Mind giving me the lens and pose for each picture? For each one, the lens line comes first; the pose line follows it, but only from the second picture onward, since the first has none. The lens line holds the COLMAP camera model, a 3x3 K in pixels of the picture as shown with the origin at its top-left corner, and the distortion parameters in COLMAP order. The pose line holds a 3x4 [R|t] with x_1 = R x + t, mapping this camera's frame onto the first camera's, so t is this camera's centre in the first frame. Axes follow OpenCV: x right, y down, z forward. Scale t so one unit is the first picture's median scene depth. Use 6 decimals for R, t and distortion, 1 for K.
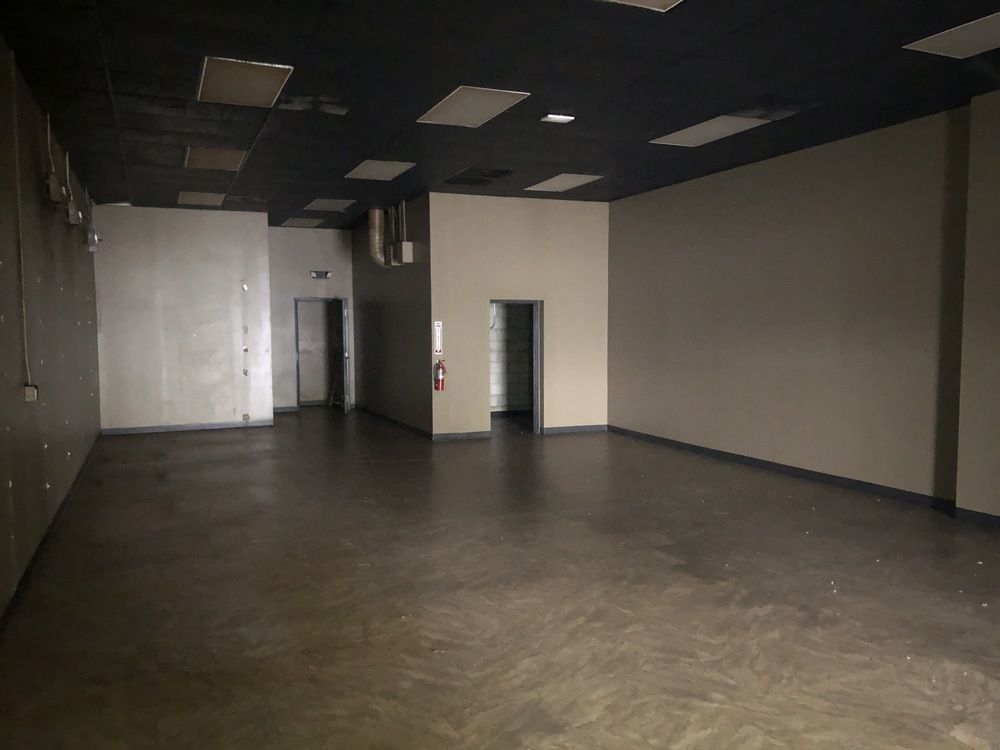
lens RADIAL K [[816.1, 0, 500.4], [0, 816.1, 377.7], [0, 0, 1]] dist [0.031994, -0.019564]
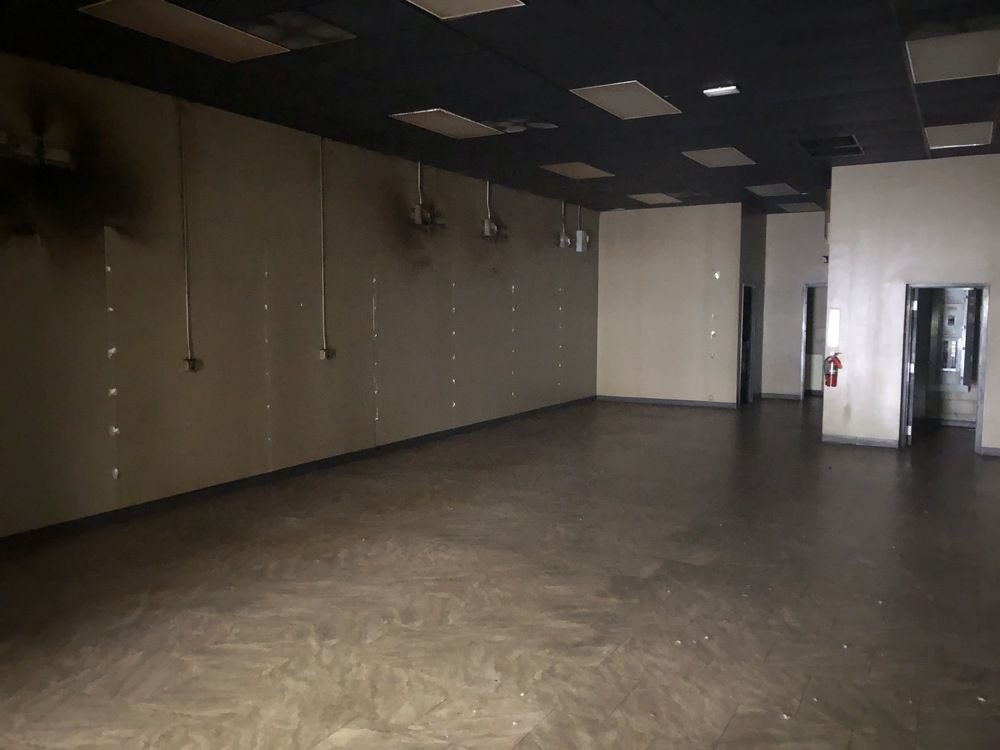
lens RADIAL K [[816.1, 0, 501.4], [0, 816.1, 373.2], [0, 0, 1]] dist [0.031994, -0.019564]
pose [[0.612612, 0.072476, -0.787054, 1.015448], [-0.062626, 0.997107, 0.043074, -0.037170], [0.787899, 0.022903, 0.615378, 0.378923]]
